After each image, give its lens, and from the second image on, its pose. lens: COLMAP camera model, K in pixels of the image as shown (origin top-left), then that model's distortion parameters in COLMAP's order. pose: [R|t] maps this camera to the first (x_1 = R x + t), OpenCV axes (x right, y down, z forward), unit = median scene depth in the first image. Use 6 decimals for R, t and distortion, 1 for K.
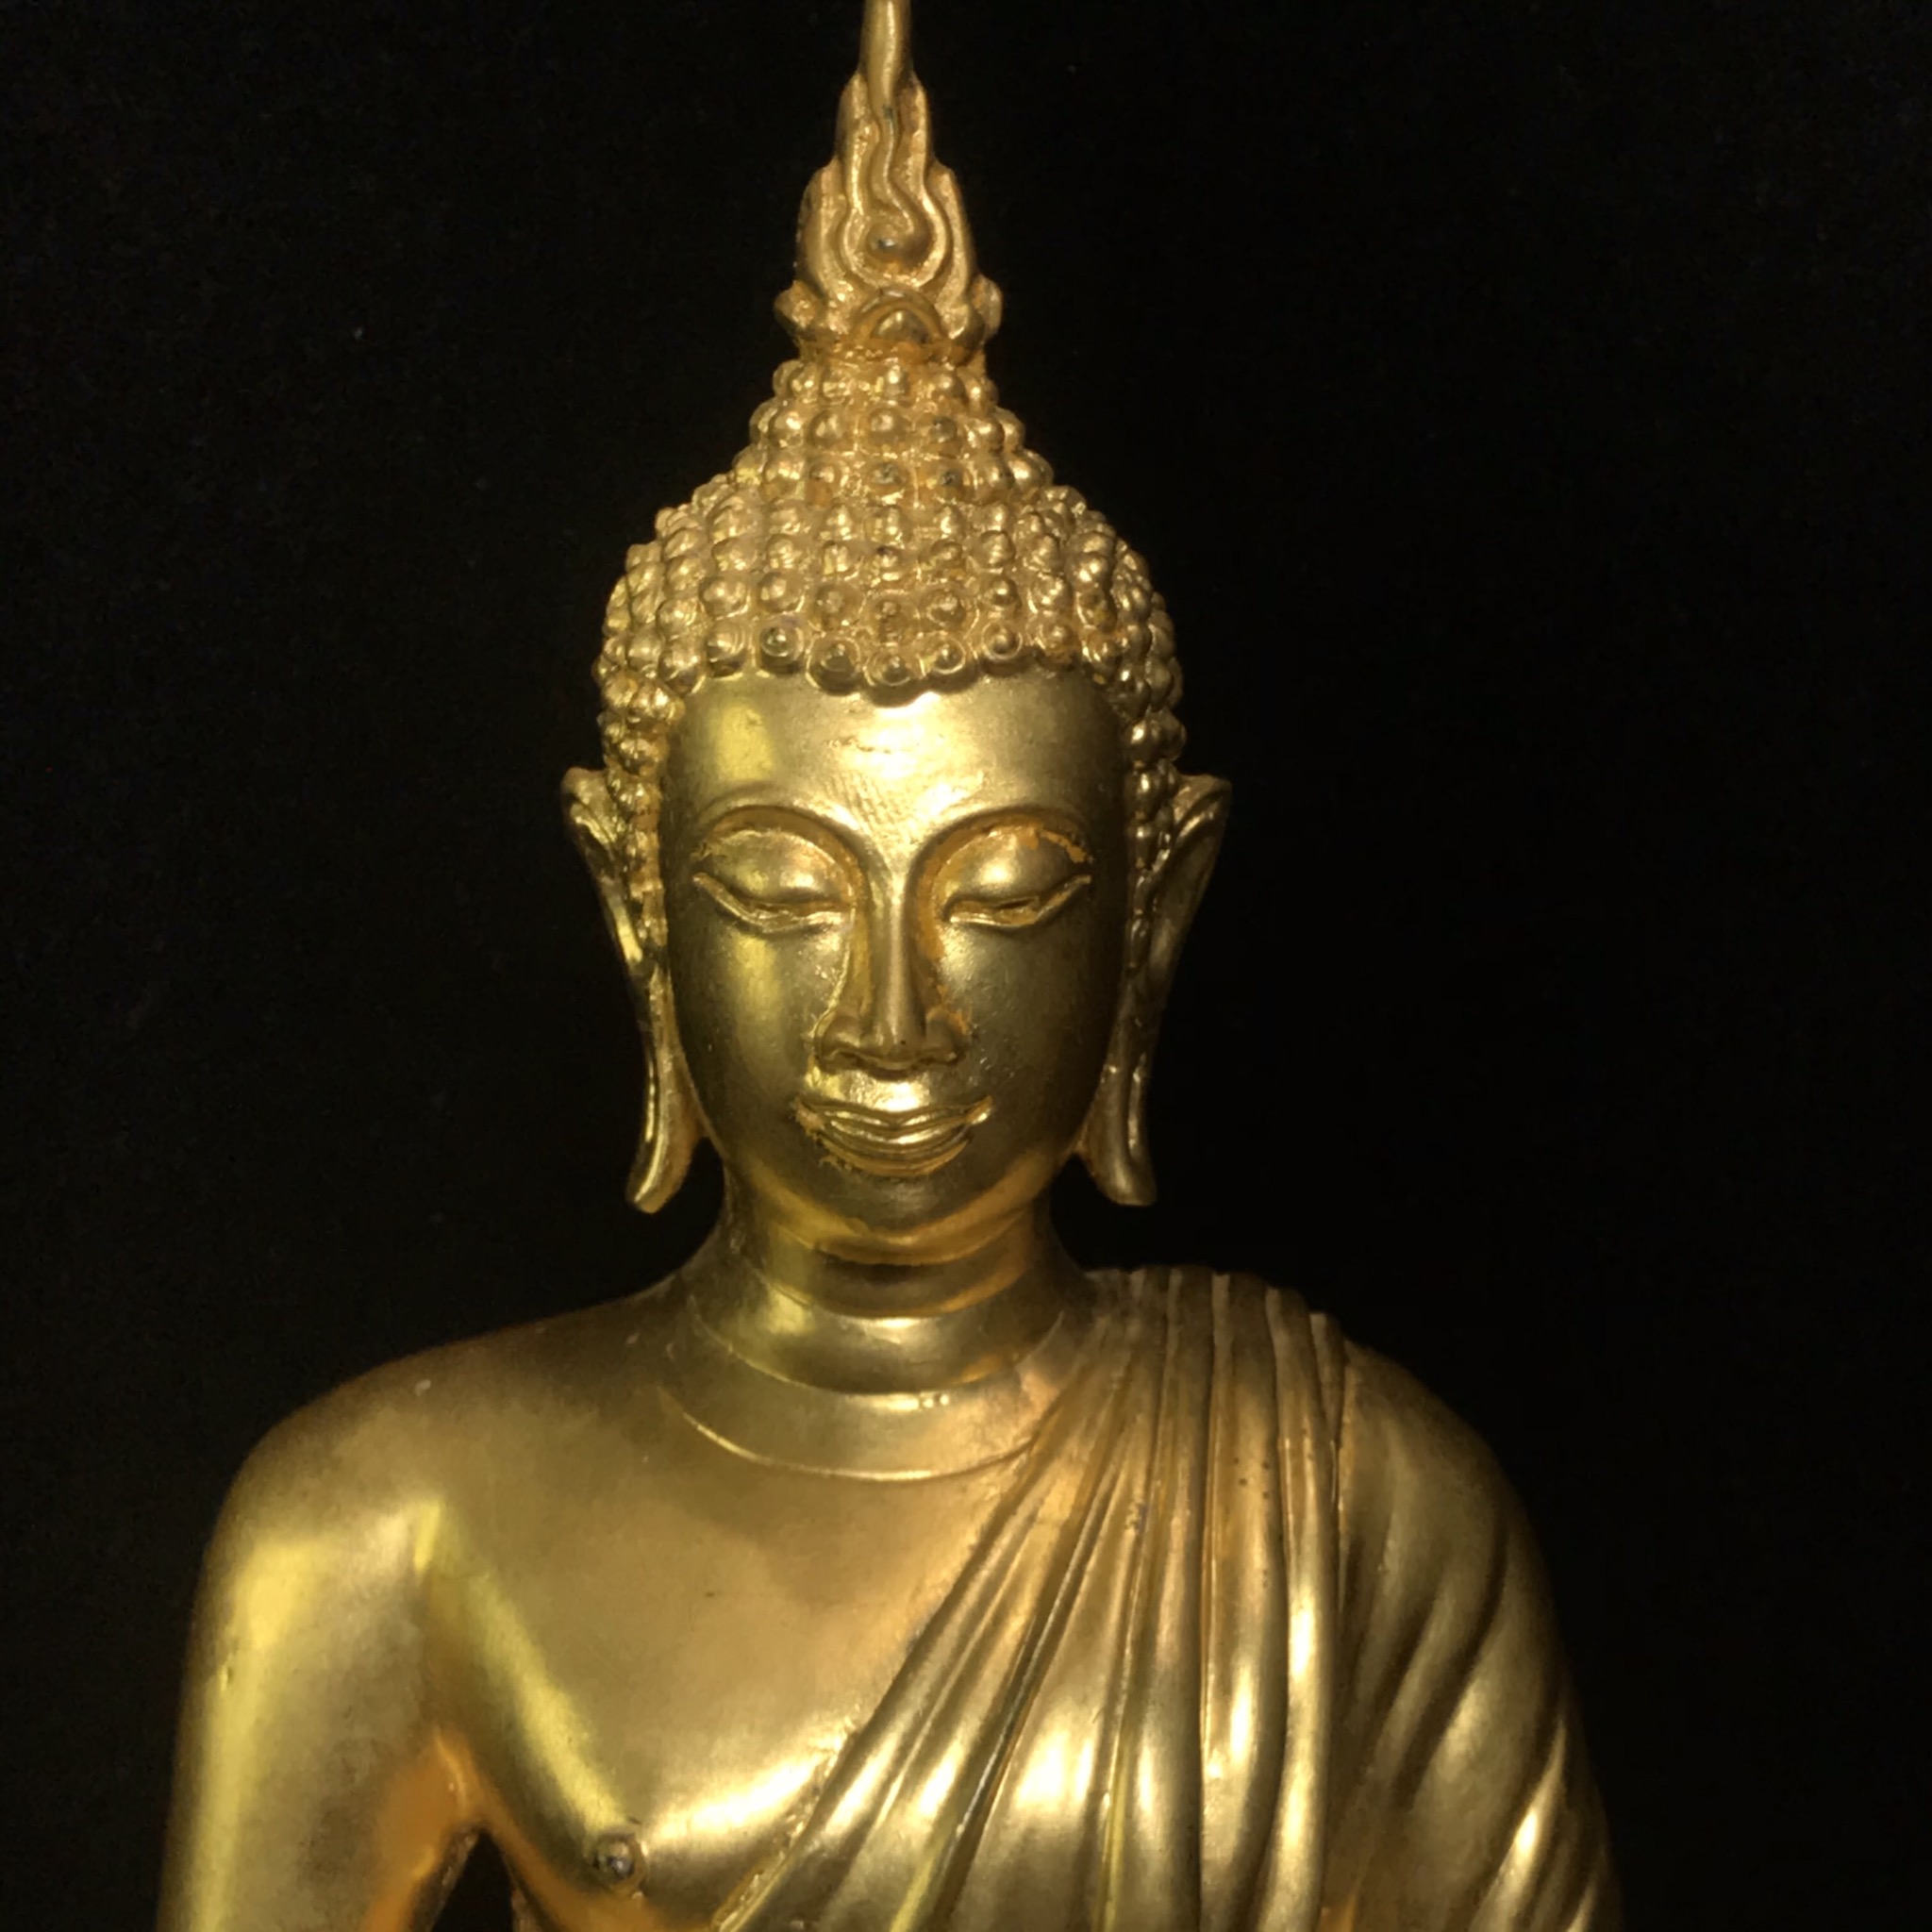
lens RADIAL K [[4251.5, 0, 963.0], [0, 4251.5, 981.6], [0, 0, 1]] dist [0.321489, -1.910727]
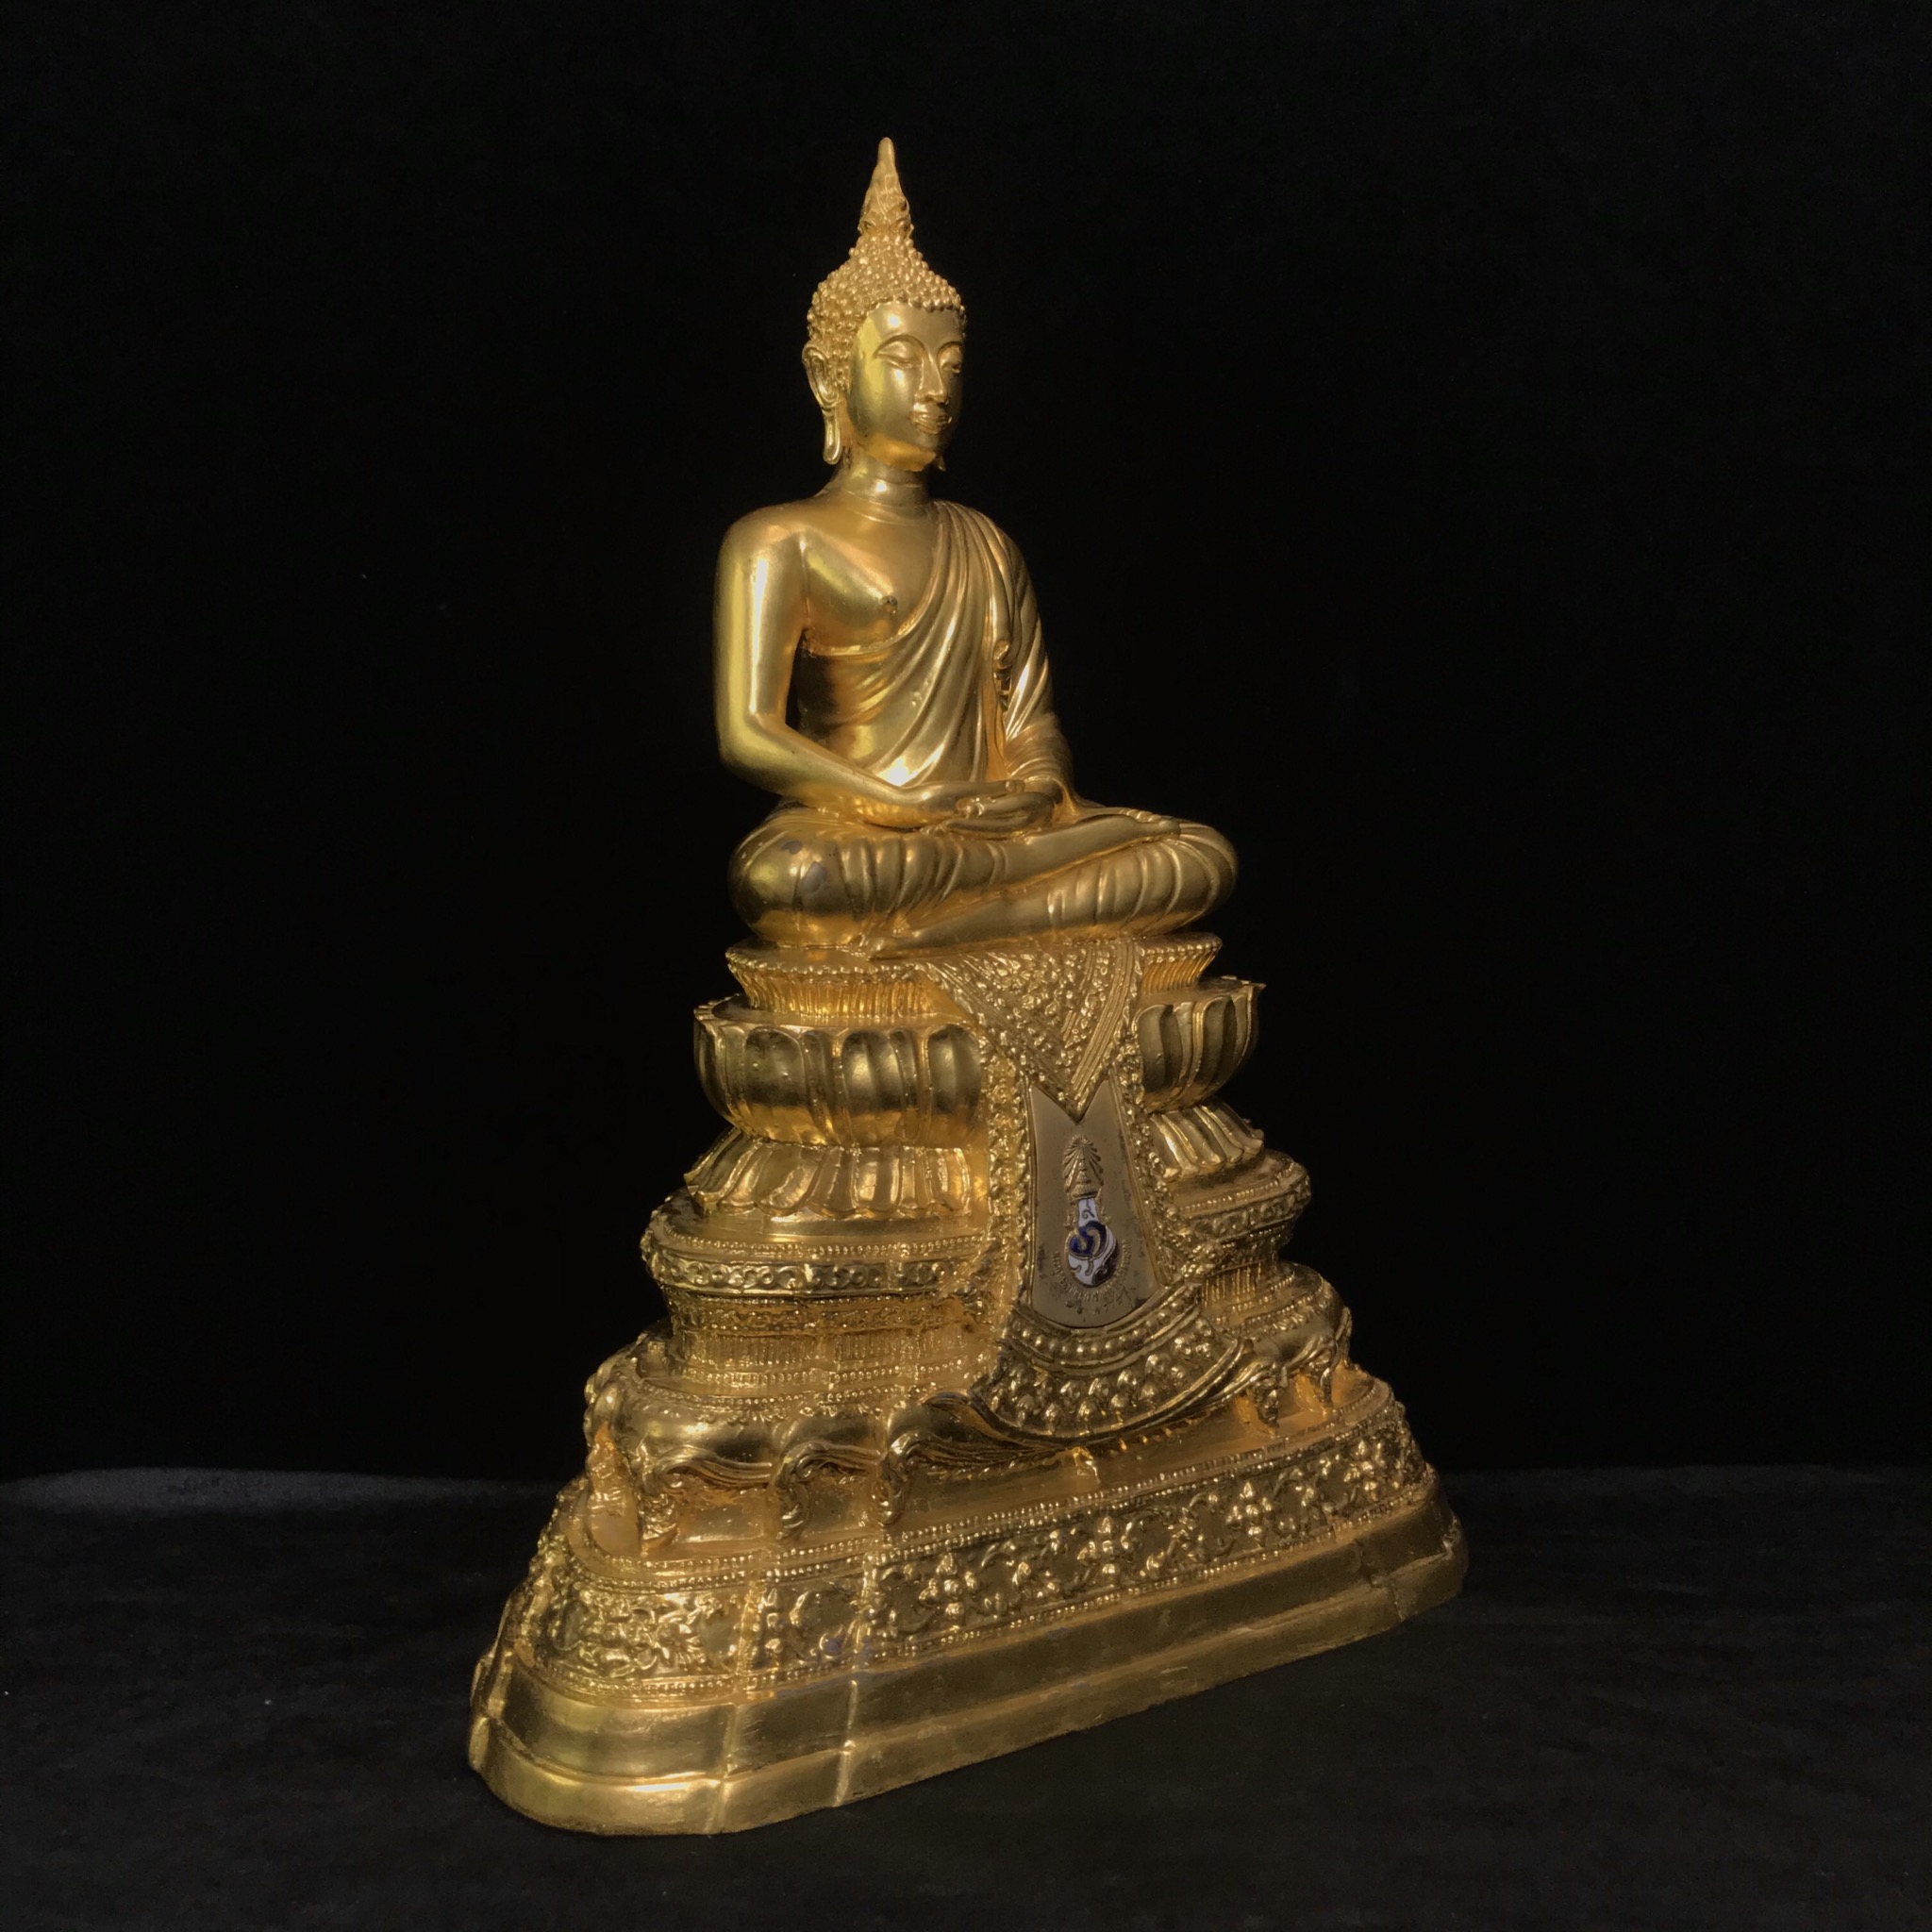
lens RADIAL K [[2104.8, 0, 960.3], [0, 2104.8, 956.2], [0, 0, 1]] dist [0.202569, -0.746460]
pose [[0.832095, -0.060837, 0.551287, -1.074240], [0.080454, 0.996693, -0.011445, 0.533998], [-0.548767, 0.053876, 0.834237, -0.613842]]
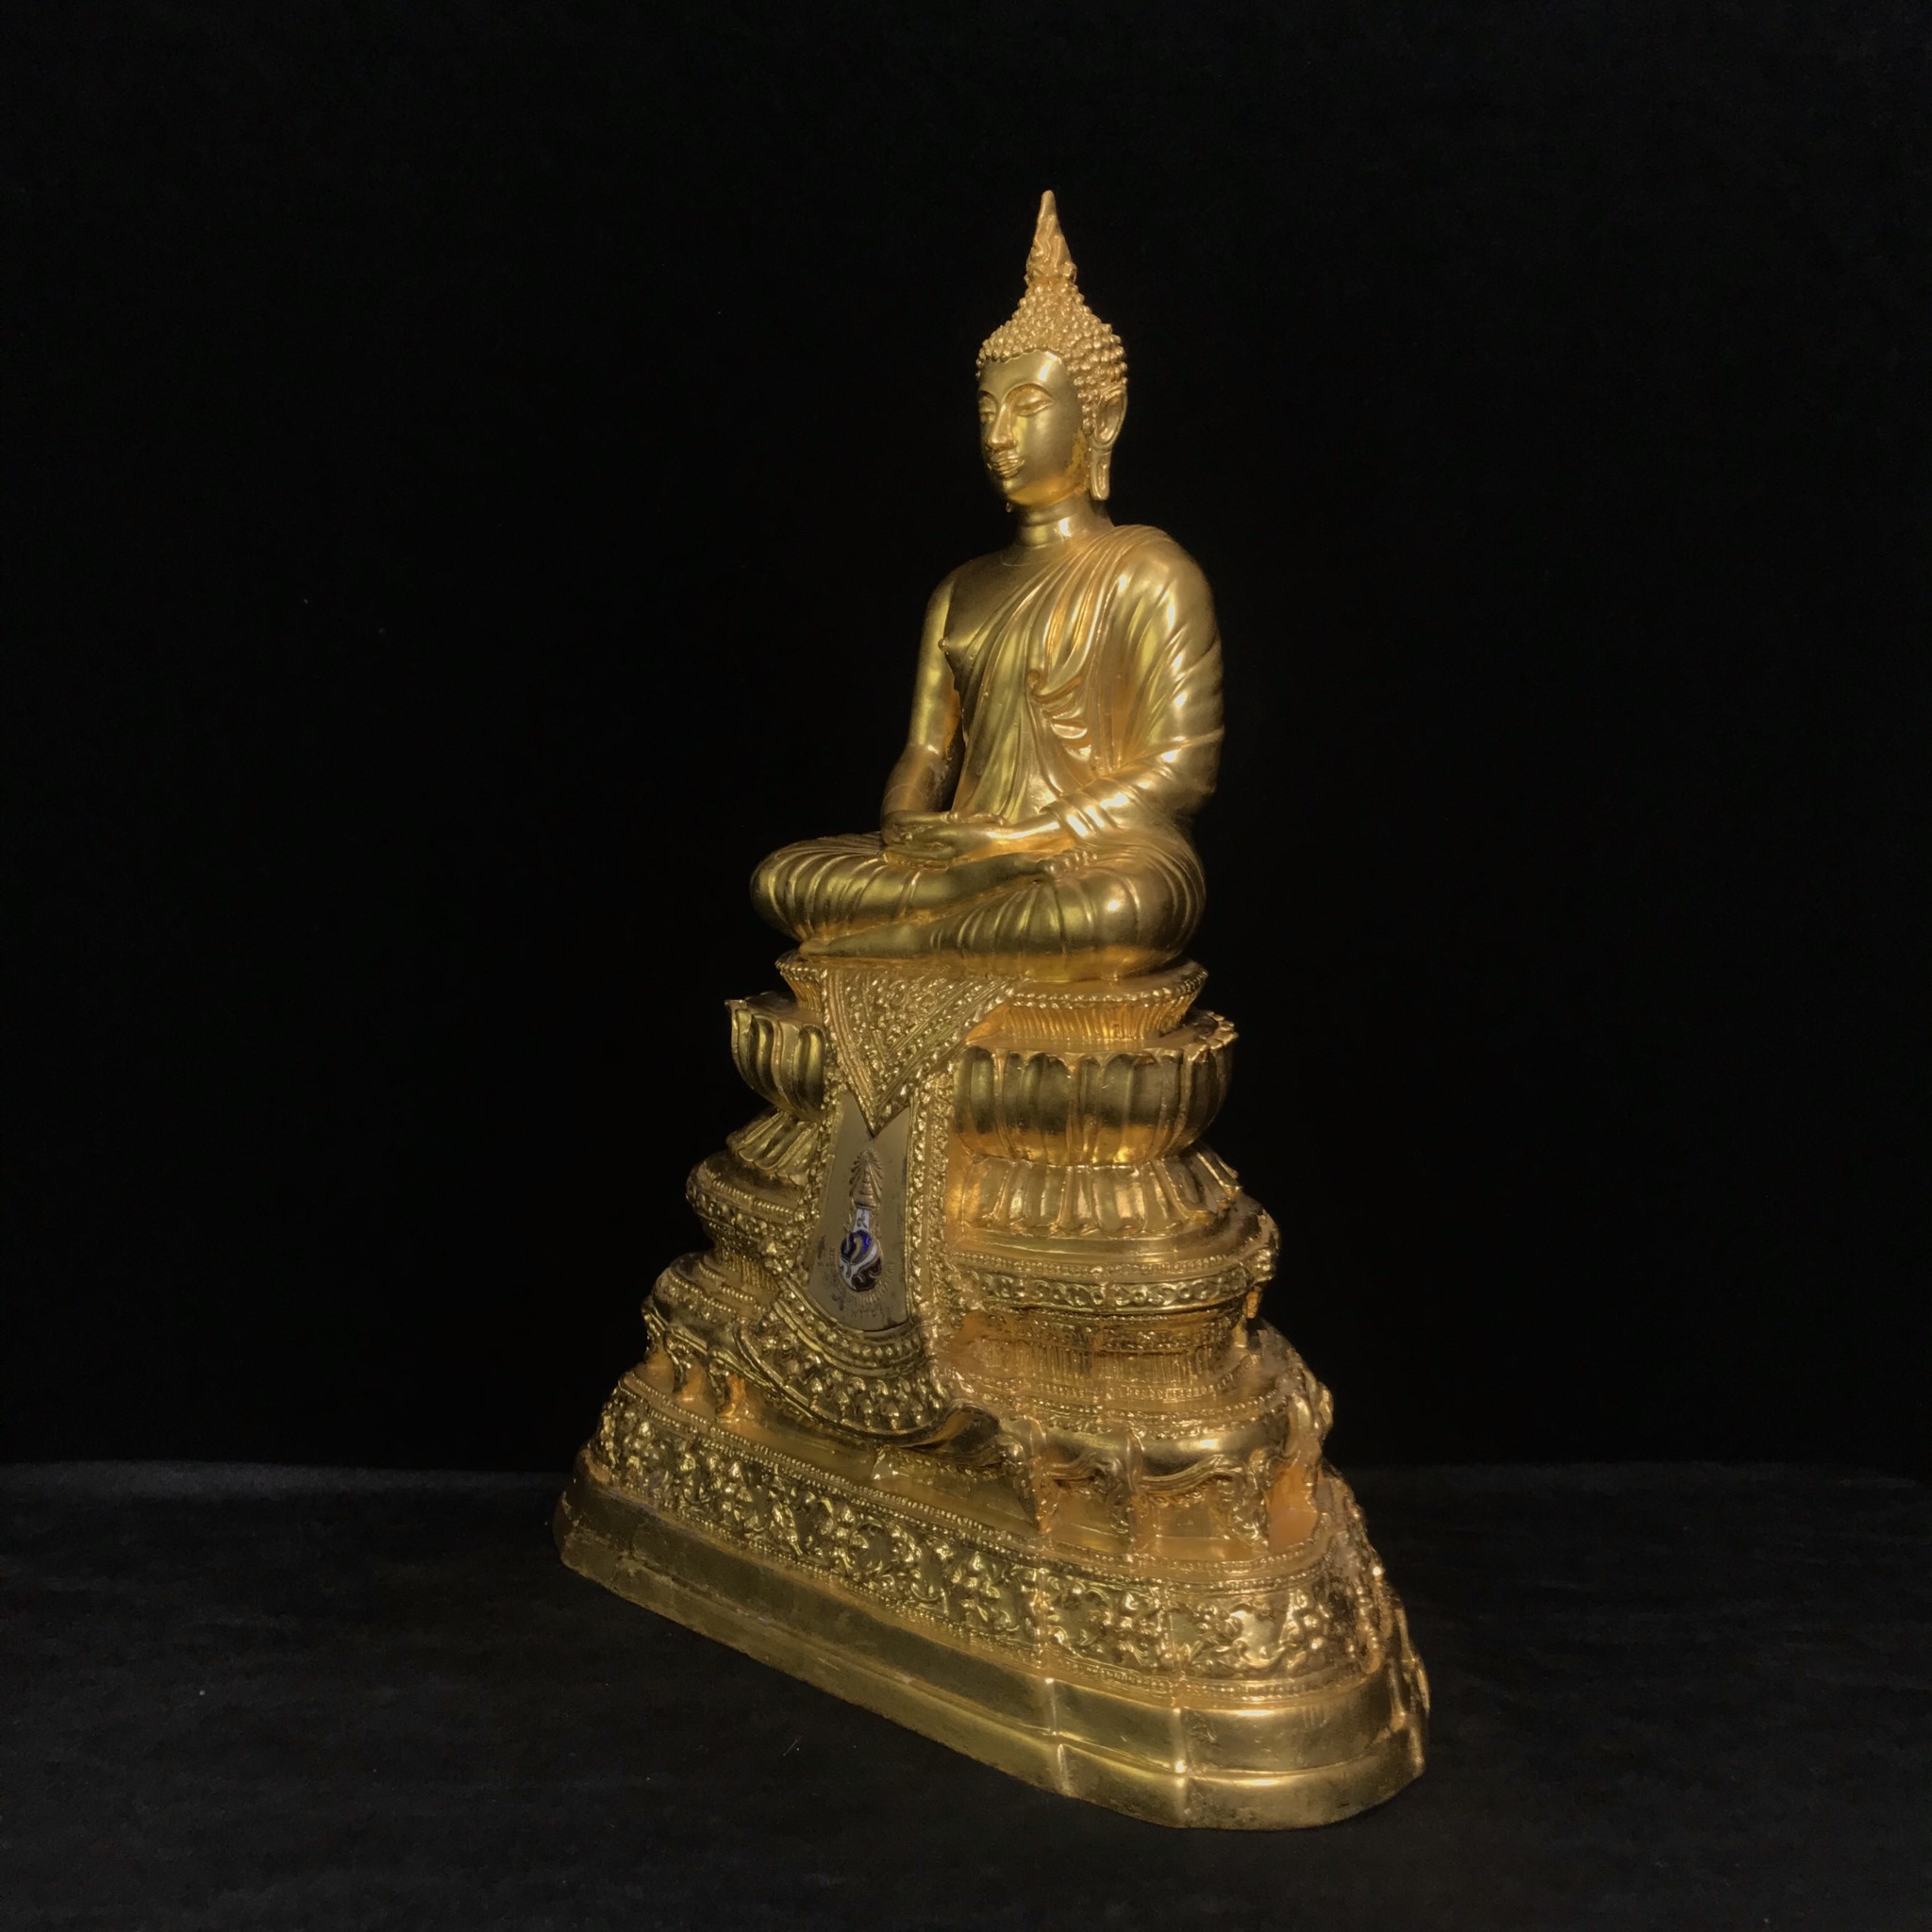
lens RADIAL K [[2104.8, 0, 960.3], [0, 2104.8, 956.2], [0, 0, 1]] dist [0.202569, -0.746460]
pose [[0.715056, 0.063224, -0.696202, 1.374437], [-0.071509, 0.997293, 0.017121, 0.460786], [0.695400, 0.037542, 0.717642, -0.481403]]
